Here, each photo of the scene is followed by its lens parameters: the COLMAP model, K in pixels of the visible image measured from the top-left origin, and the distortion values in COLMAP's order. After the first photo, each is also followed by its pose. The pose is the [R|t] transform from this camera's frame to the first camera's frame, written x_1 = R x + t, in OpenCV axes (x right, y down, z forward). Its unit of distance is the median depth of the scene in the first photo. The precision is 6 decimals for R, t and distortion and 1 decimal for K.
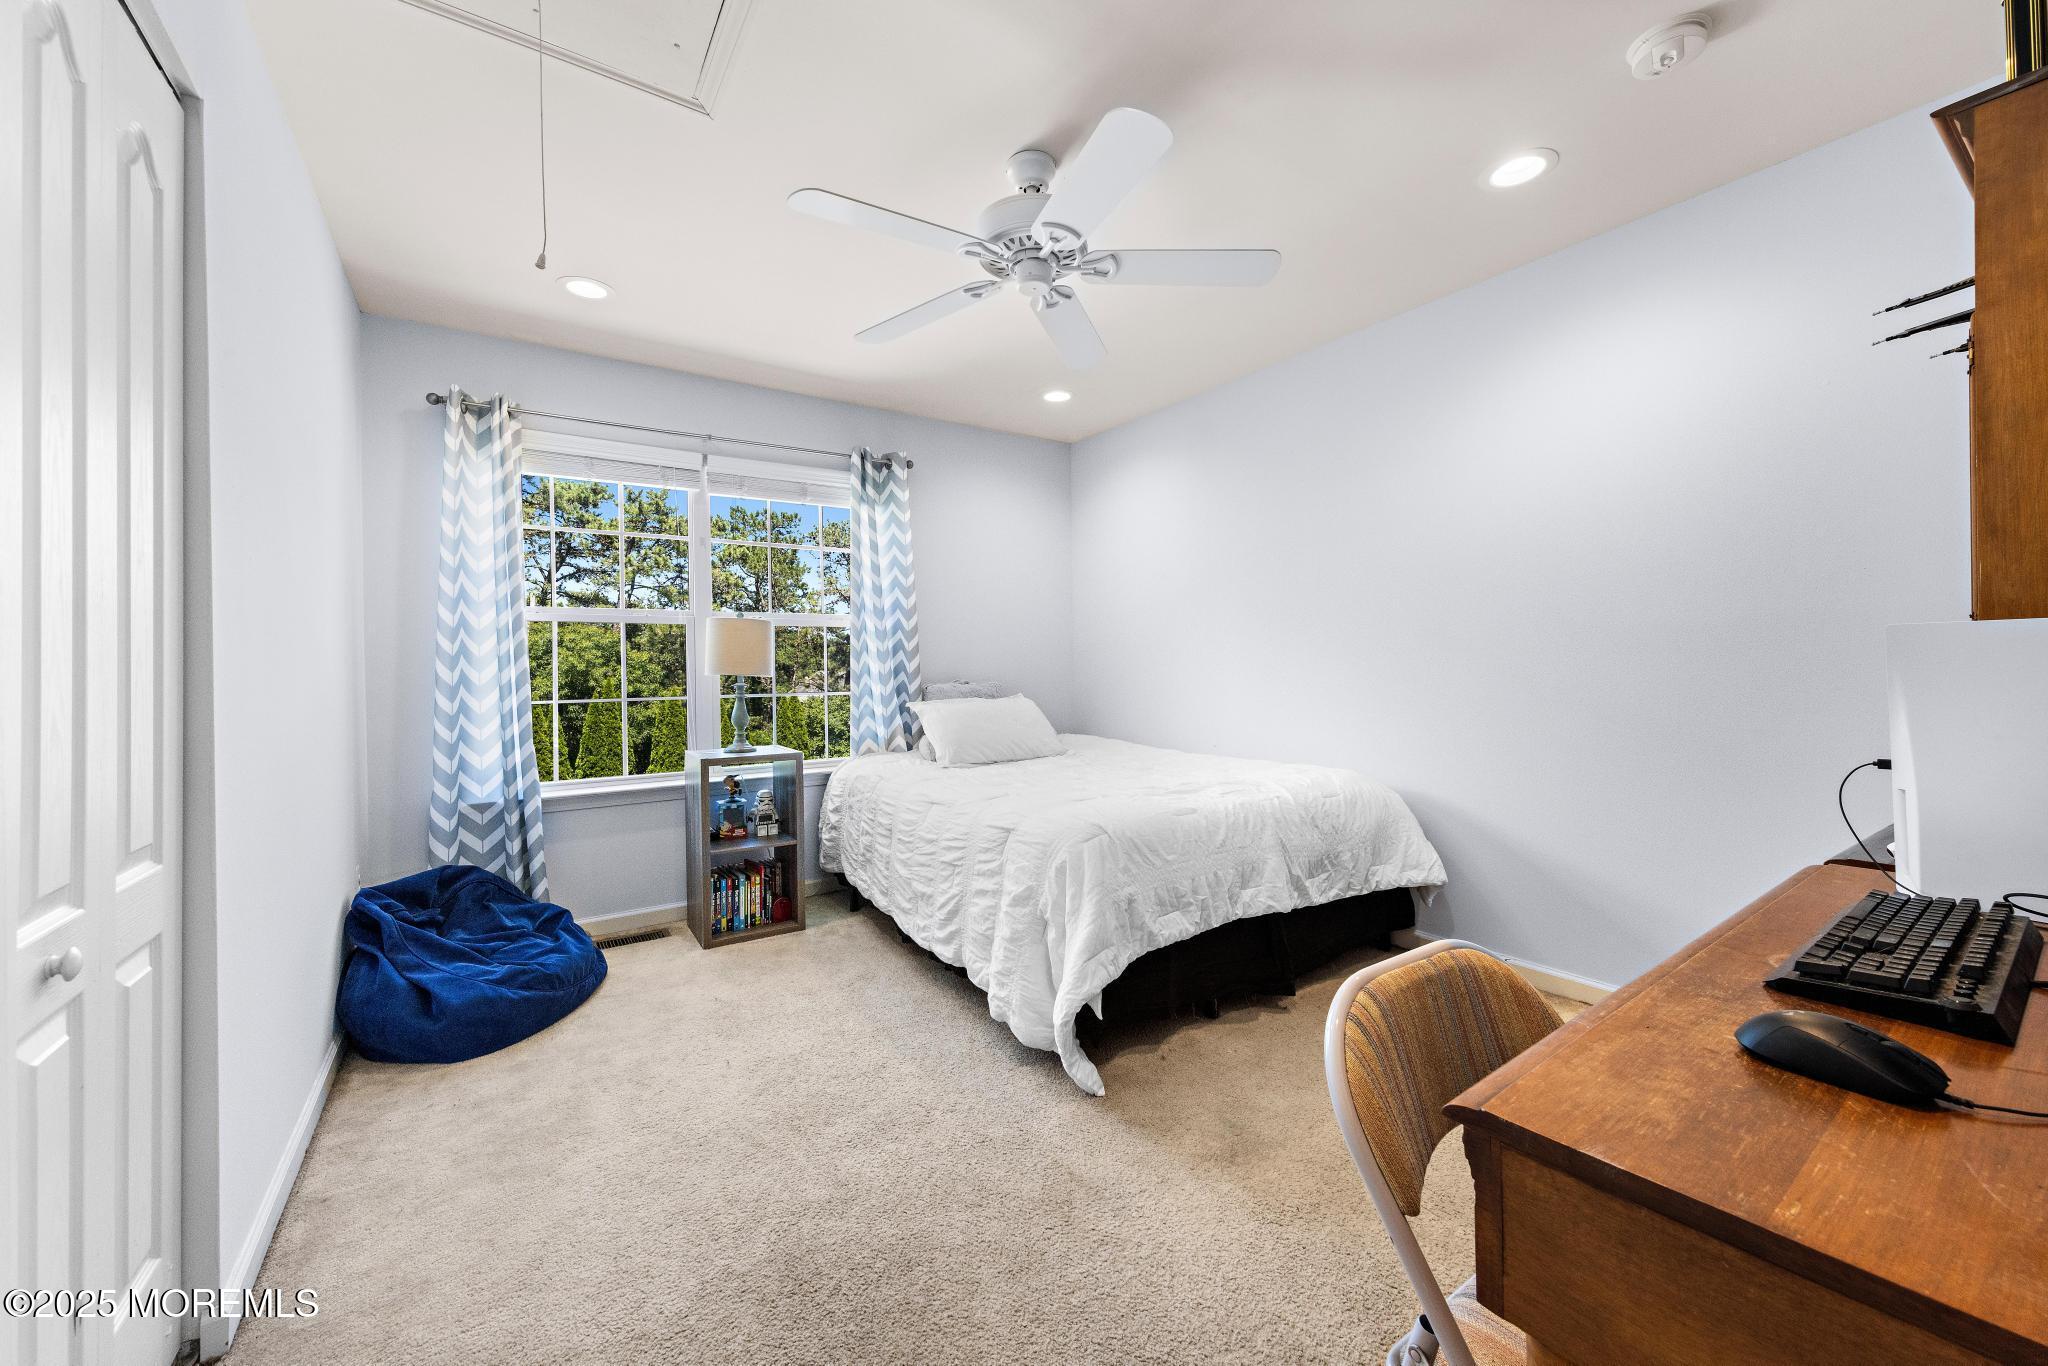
lens RADIAL K [[792.1, 0, 1030.1], [0, 792.1, 665.9], [0, 0, 1]] dist [0.000712, -0.000011]
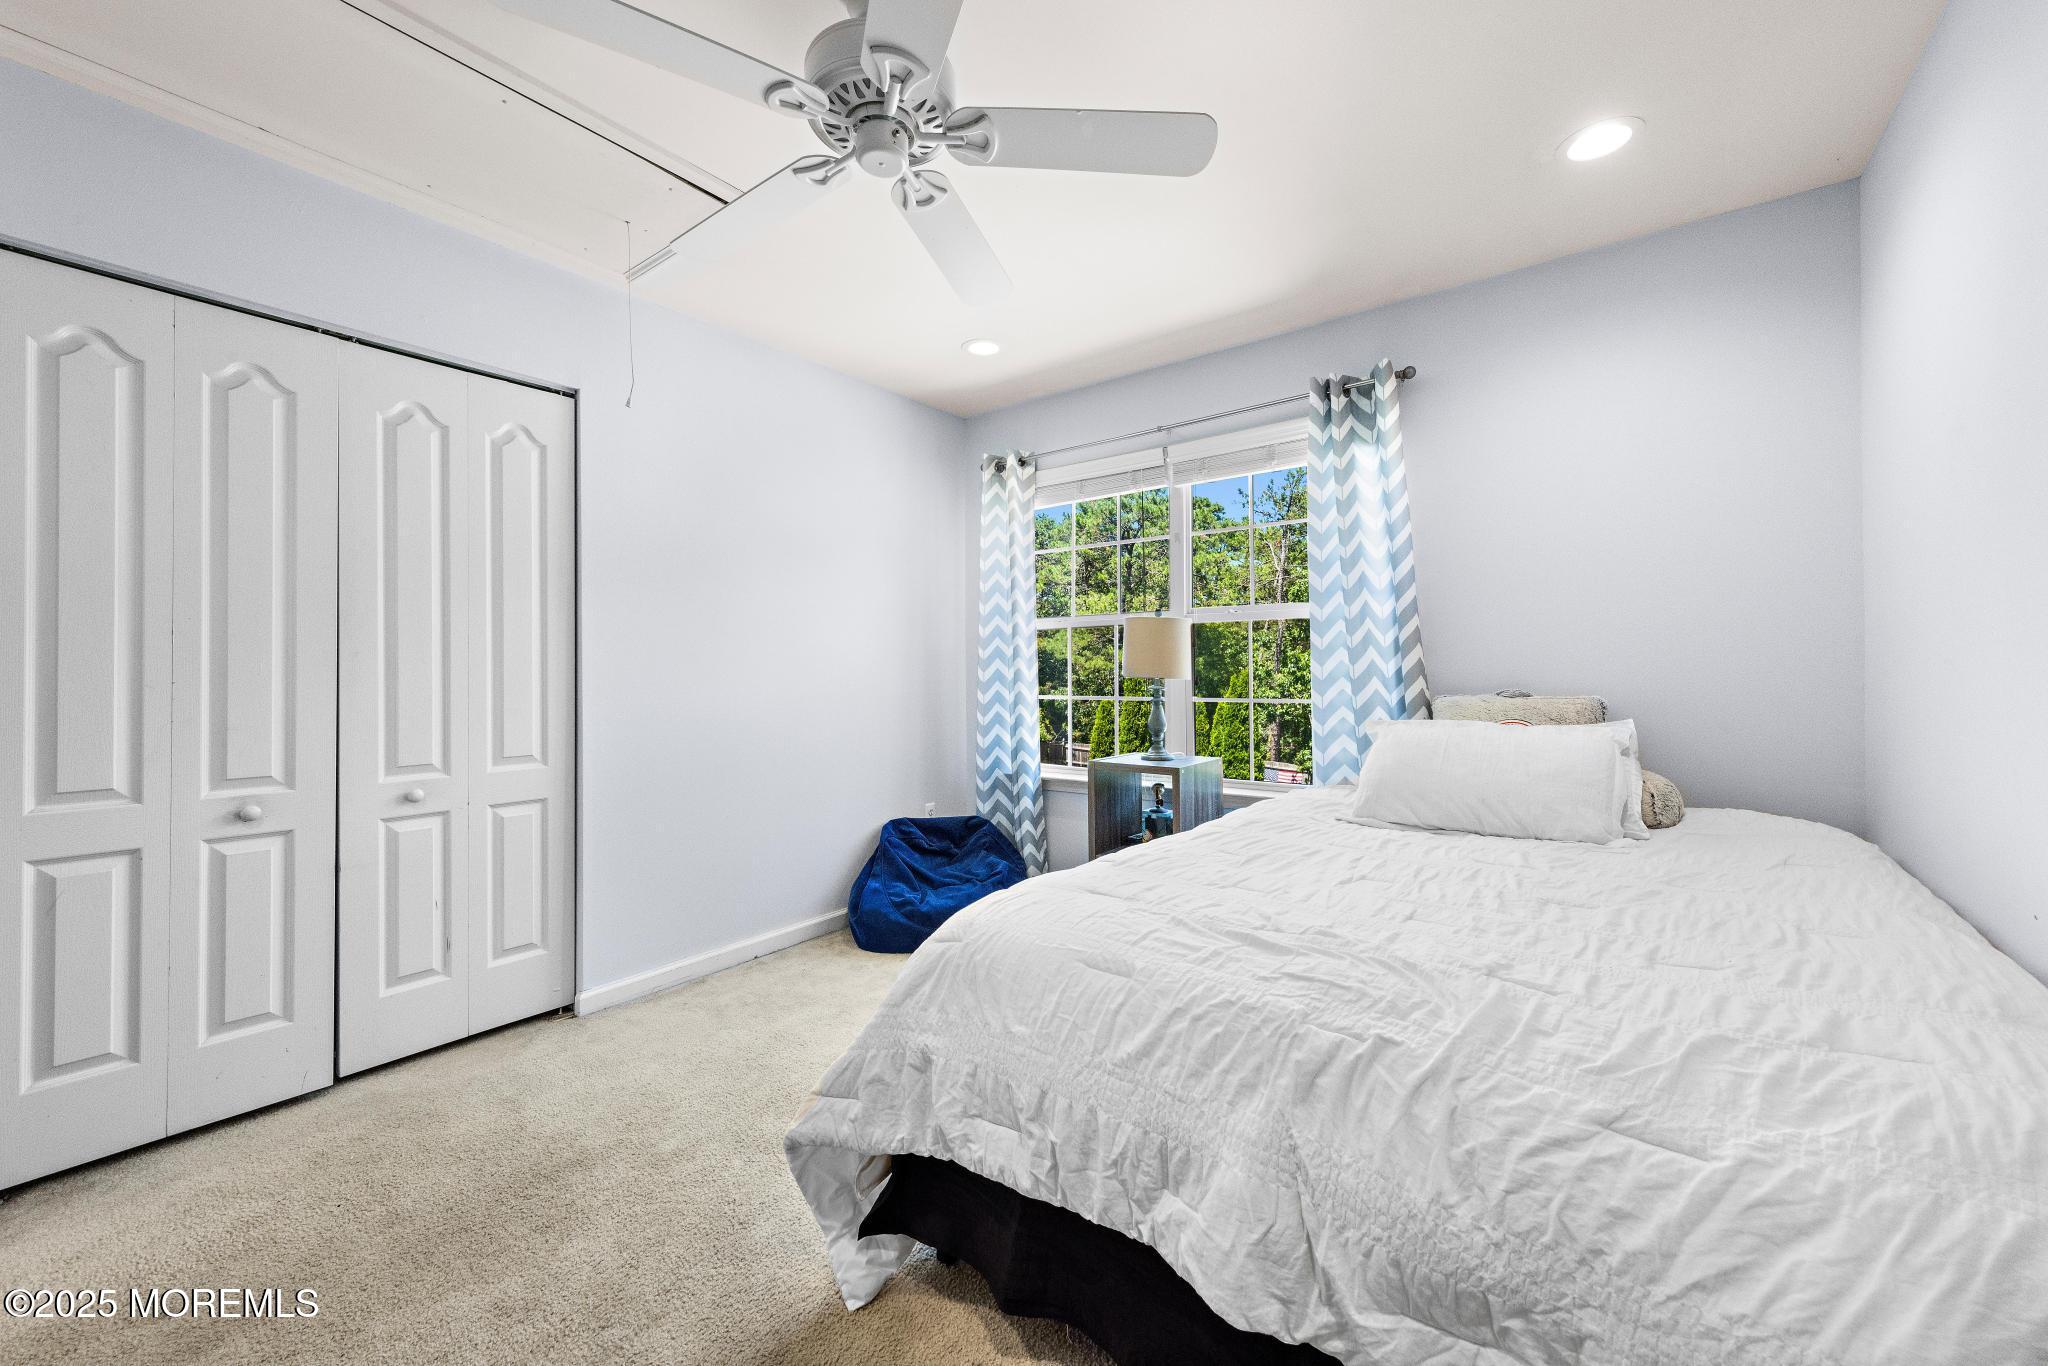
lens RADIAL K [[792.1, 0, 1030.1], [0, 792.1, 665.9], [0, 0, 1]] dist [0.000712, -0.000011]
pose [[0.315479, 0.007260, -0.948905, 0.475254], [0.002597, 0.999960, 0.008514, -0.010689], [0.948929, -0.005150, 0.315448, 0.565726]]
